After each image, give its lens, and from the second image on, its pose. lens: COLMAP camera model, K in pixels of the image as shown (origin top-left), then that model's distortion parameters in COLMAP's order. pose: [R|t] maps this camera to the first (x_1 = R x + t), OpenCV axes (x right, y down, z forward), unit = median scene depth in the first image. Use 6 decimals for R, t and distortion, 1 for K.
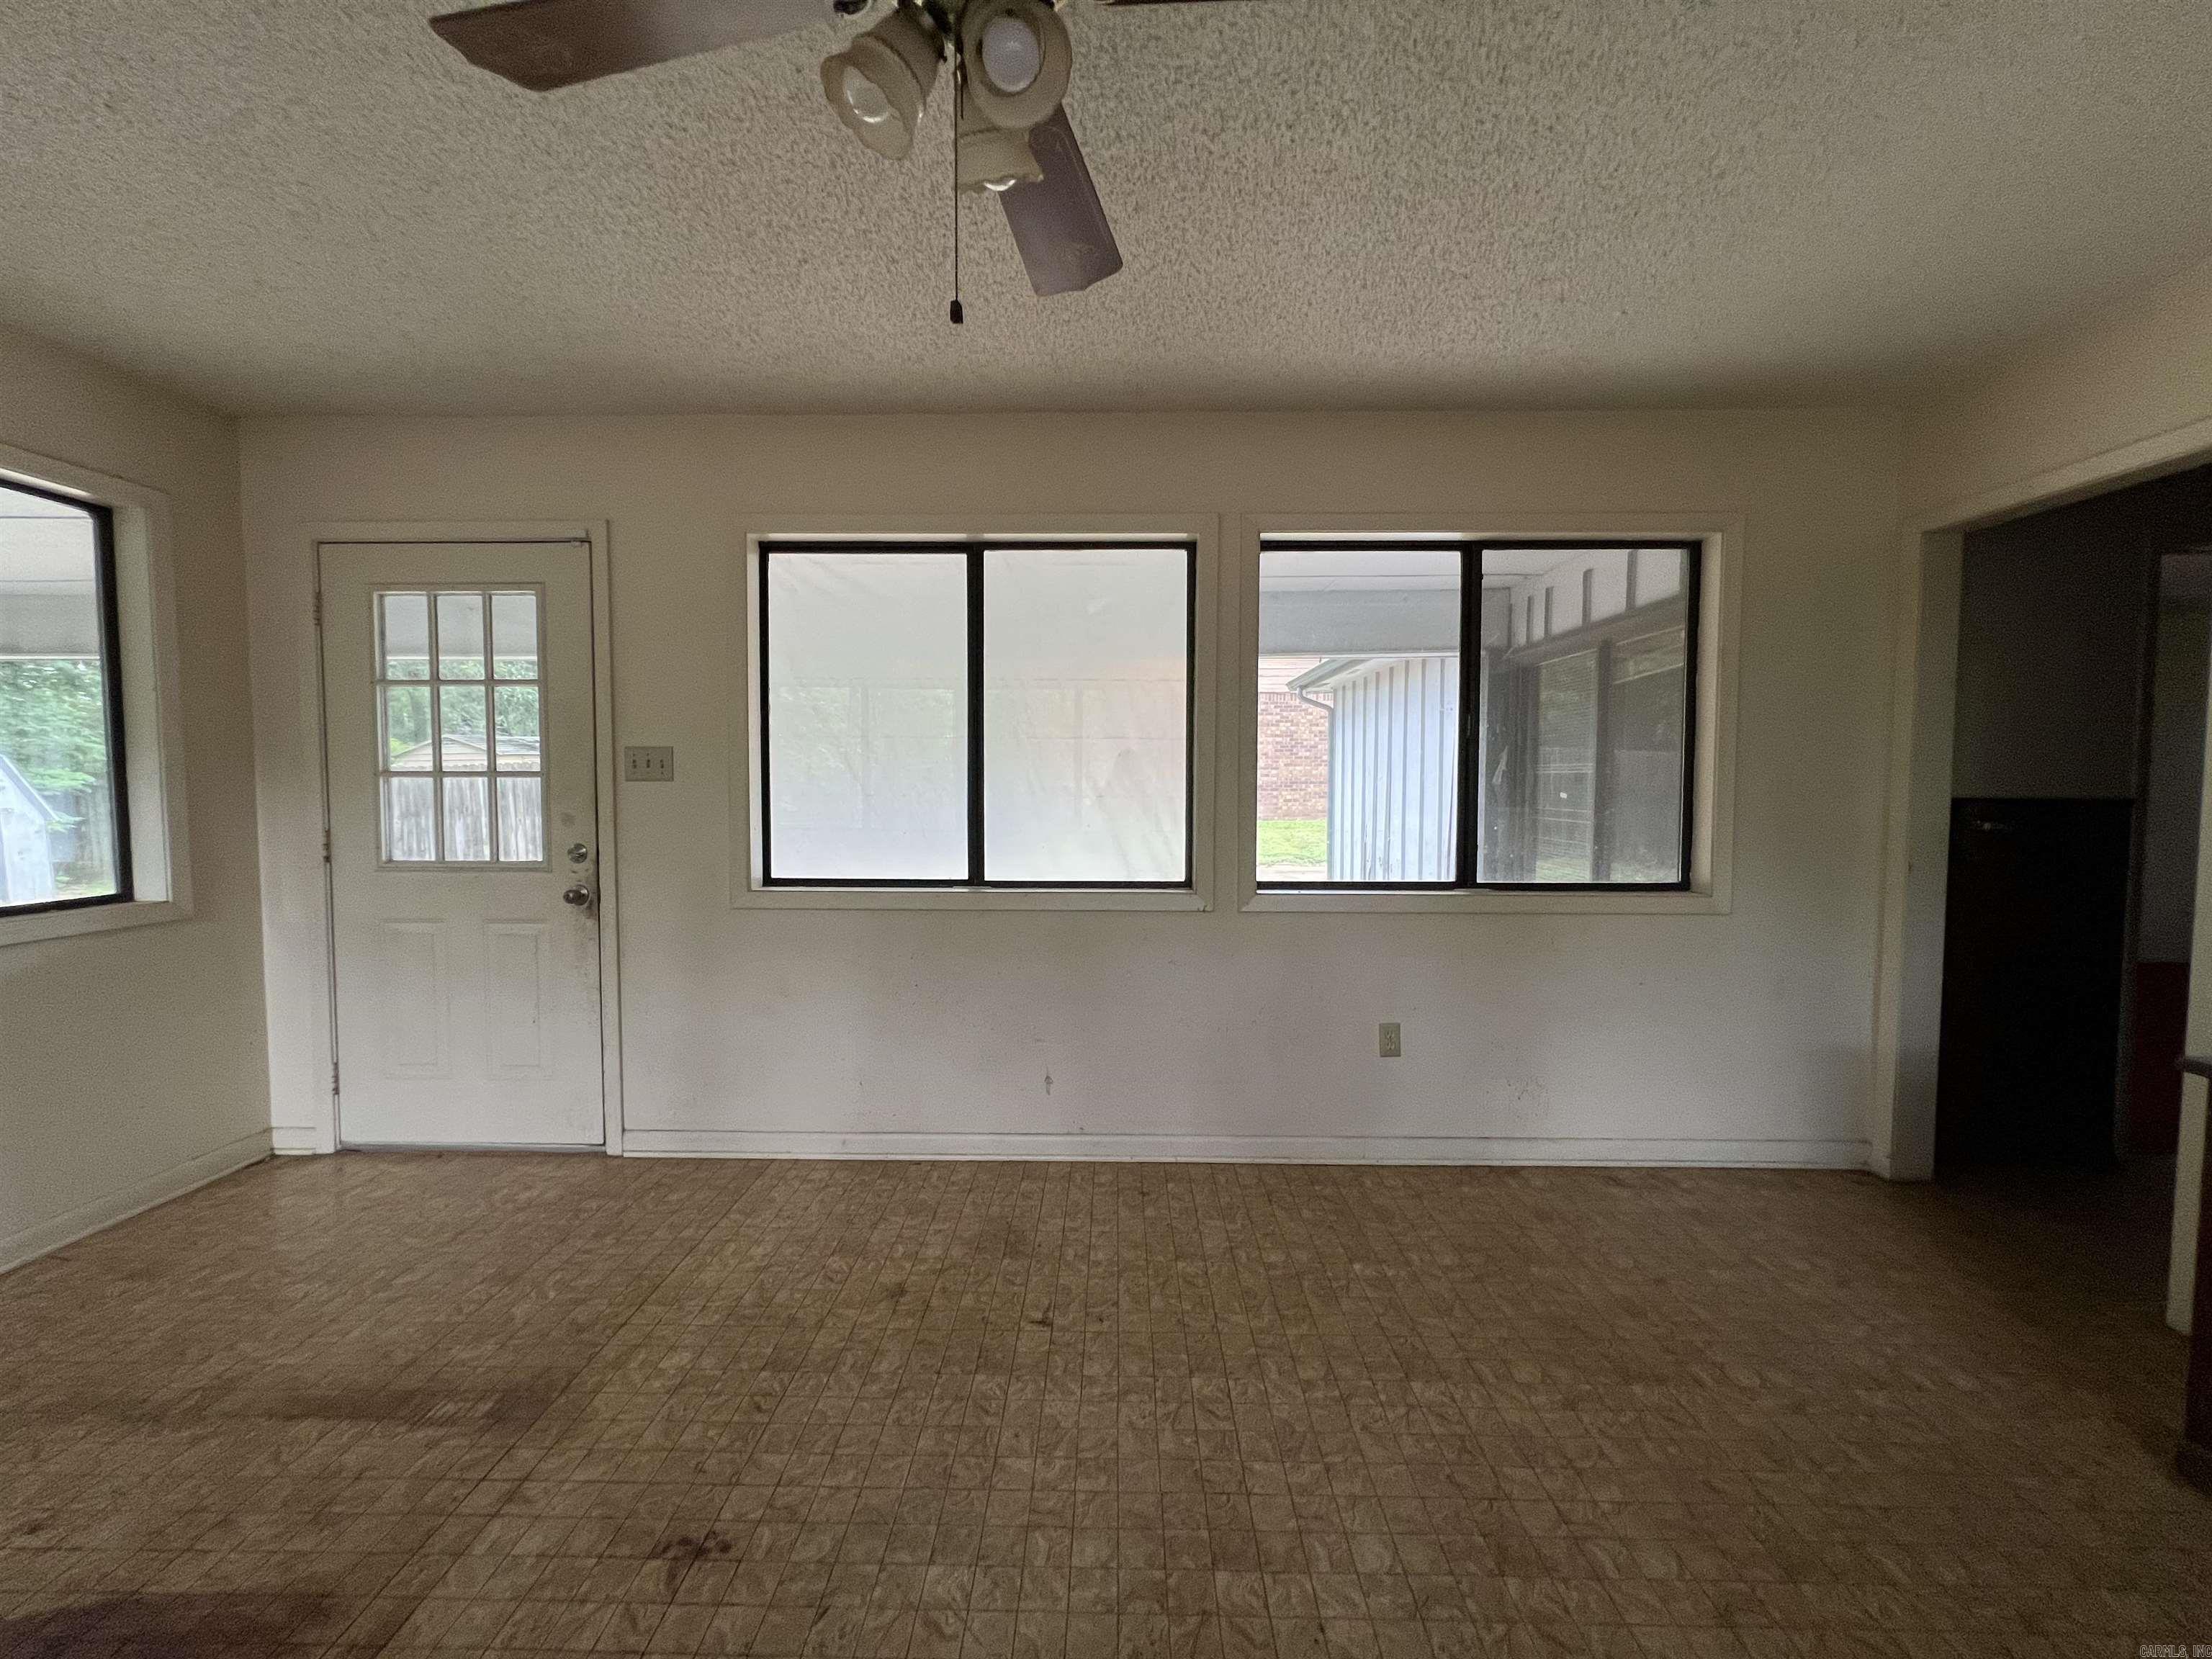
lens RADIAL K [[887.1, 0, 1102.7], [0, 887.1, 827.8], [0, 0, 1]] dist [-0.002077, 0.001070]
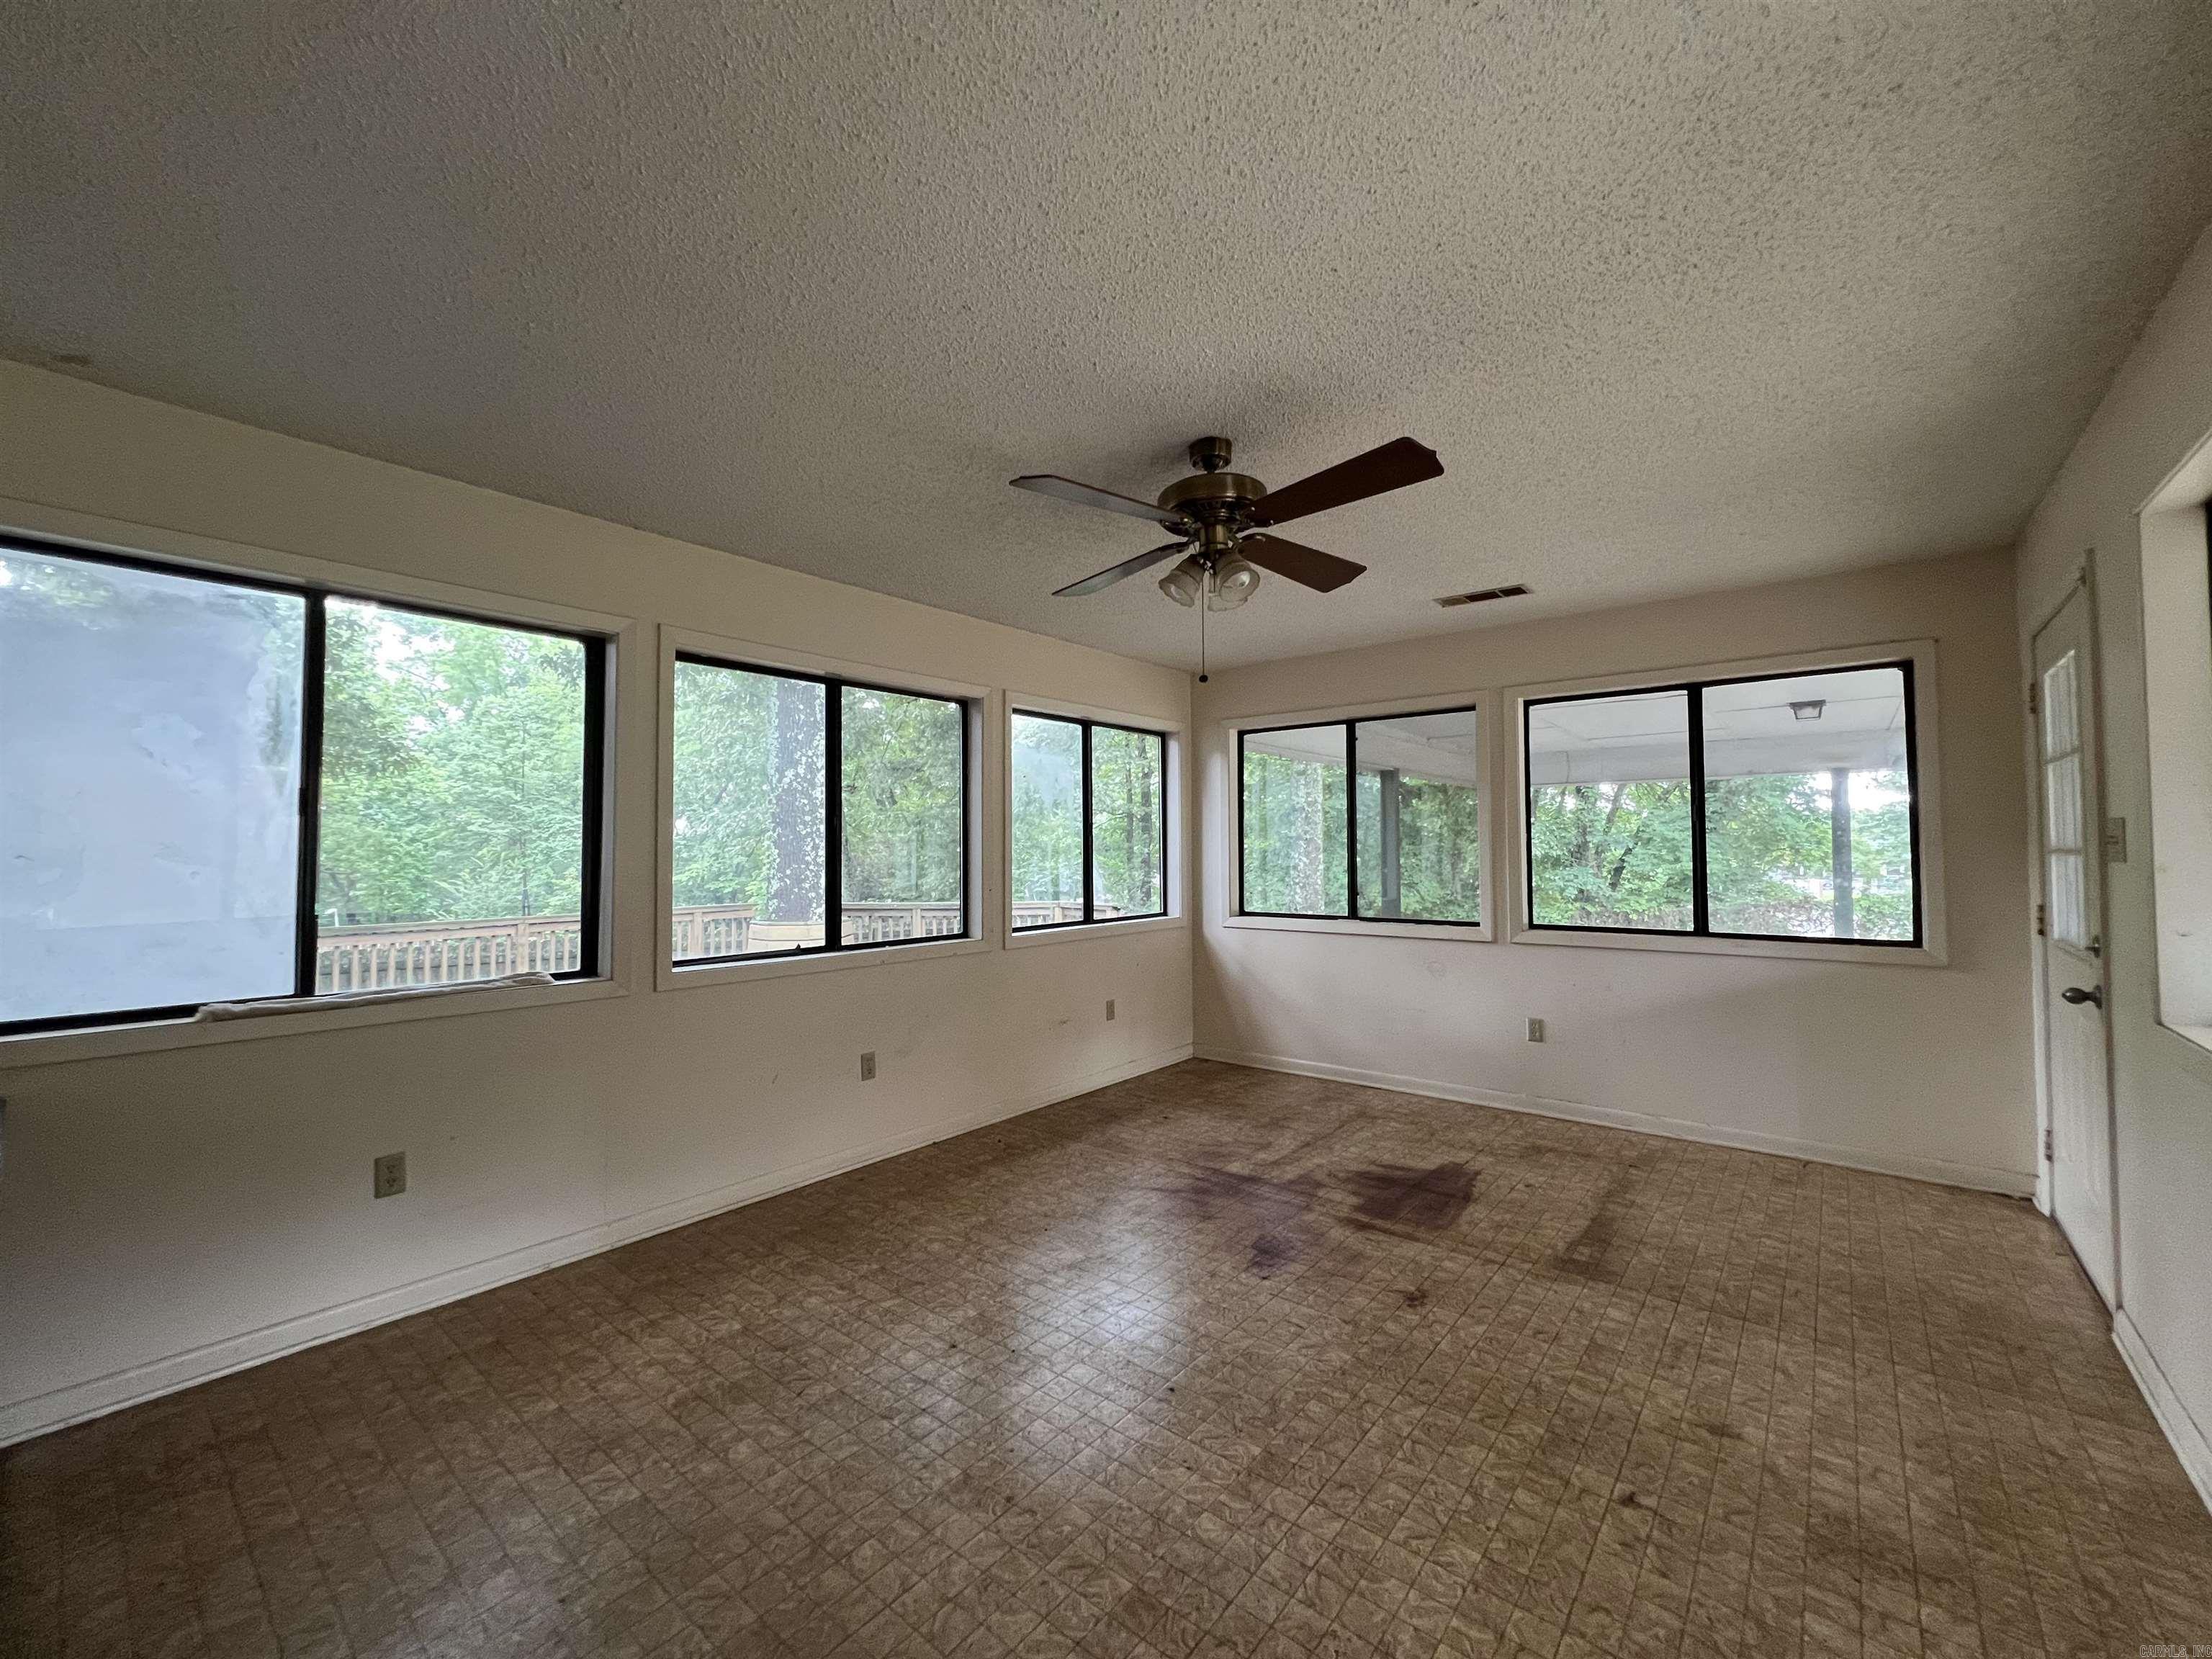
lens RADIAL K [[887.1, 0, 1105.7], [0, 887.1, 828.4], [0, 0, 1]] dist [-0.002077, 0.001070]
pose [[-0.626881, -0.019413, -0.778873, 1.065968], [-0.035453, 0.999365, 0.003626, -0.088896], [0.778308, 0.029886, -0.627171, 1.284925]]
